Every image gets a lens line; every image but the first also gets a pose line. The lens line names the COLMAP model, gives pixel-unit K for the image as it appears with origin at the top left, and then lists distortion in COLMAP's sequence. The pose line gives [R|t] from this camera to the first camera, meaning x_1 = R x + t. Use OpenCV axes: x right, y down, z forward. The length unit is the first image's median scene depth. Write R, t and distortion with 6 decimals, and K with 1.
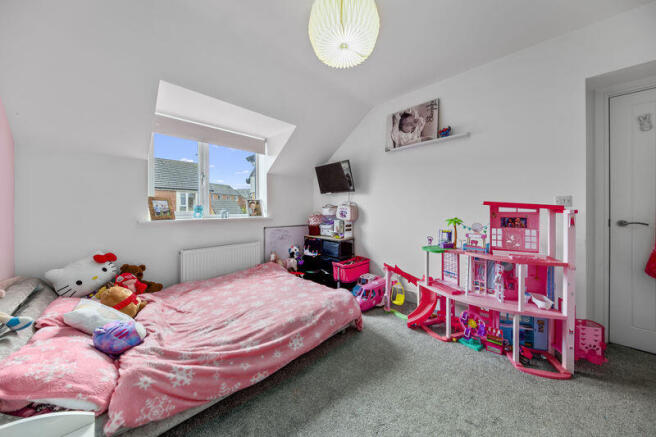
lens RADIAL K [[217.4, 0, 327.3], [0, 217.4, 211.4], [0, 0, 1]] dist [-0.001012, -0.000854]
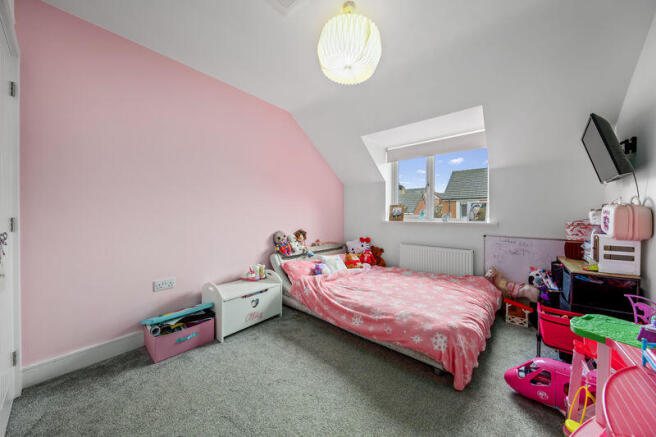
lens RADIAL K [[217.4, 0, 328.5], [0, 217.4, 216.3], [0, 0, 1]] dist [-0.001012, -0.000854]
pose [[0.102851, 0.015178, -0.994581, 0.848487], [-0.010753, 0.999842, 0.014146, -0.006838], [0.994639, 0.009240, 0.102998, 0.560918]]
